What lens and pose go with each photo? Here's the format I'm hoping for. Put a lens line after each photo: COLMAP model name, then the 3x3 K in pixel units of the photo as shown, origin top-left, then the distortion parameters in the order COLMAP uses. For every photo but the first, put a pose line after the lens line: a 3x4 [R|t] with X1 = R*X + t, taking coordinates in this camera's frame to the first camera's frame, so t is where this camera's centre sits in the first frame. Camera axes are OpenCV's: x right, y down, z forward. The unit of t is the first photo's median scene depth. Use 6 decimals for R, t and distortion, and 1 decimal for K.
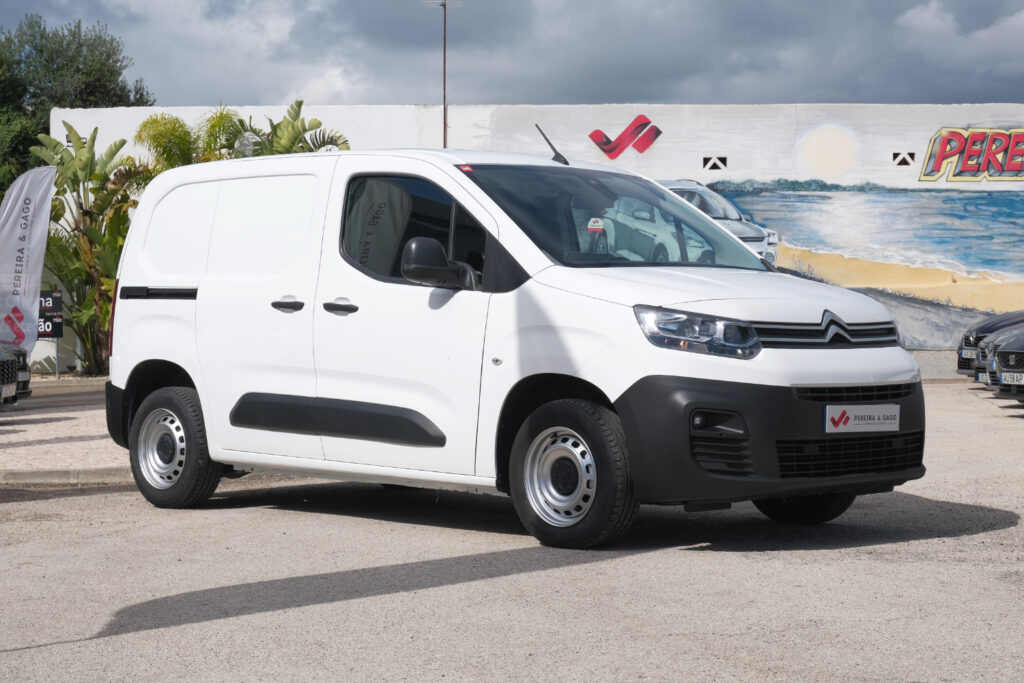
lens RADIAL K [[2053.0, 0, 512.0], [0, 2053.0, 341.5], [0, 0, 1]] dist [-0.073142, -0.286258]
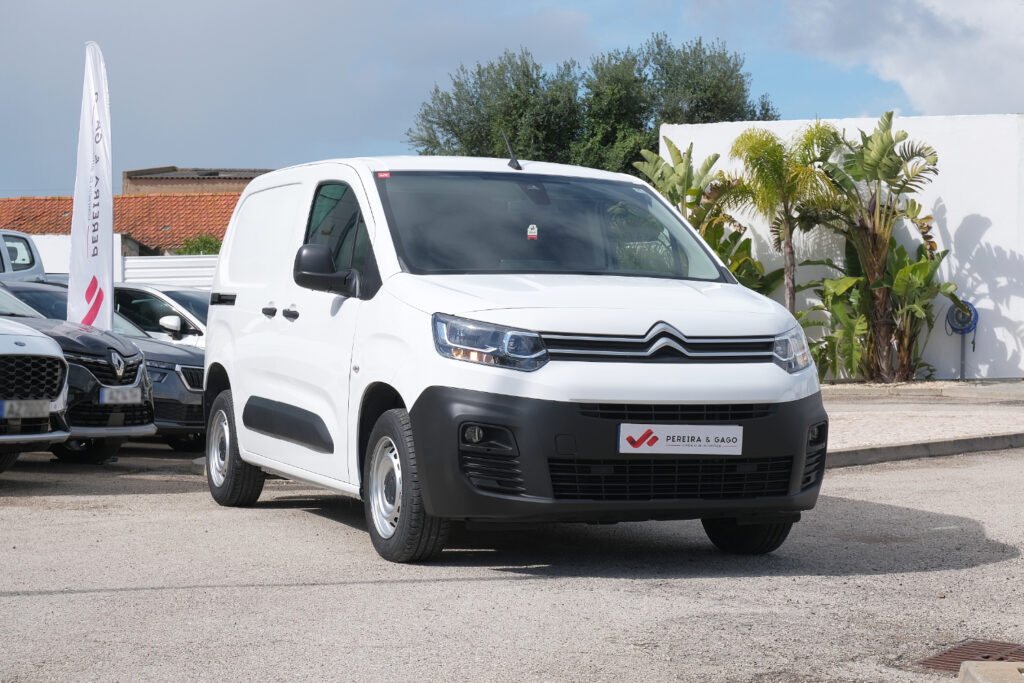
lens RADIAL K [[2053.0, 0, 512.0], [0, 2053.0, 341.5], [0, 0, 1]] dist [-0.073142, -0.286258]
pose [[0.923169, 0.016860, -0.384024, 0.402548], [-0.019893, 0.999794, -0.003928, -0.001151], [0.383879, 0.011266, 0.923315, 0.104877]]
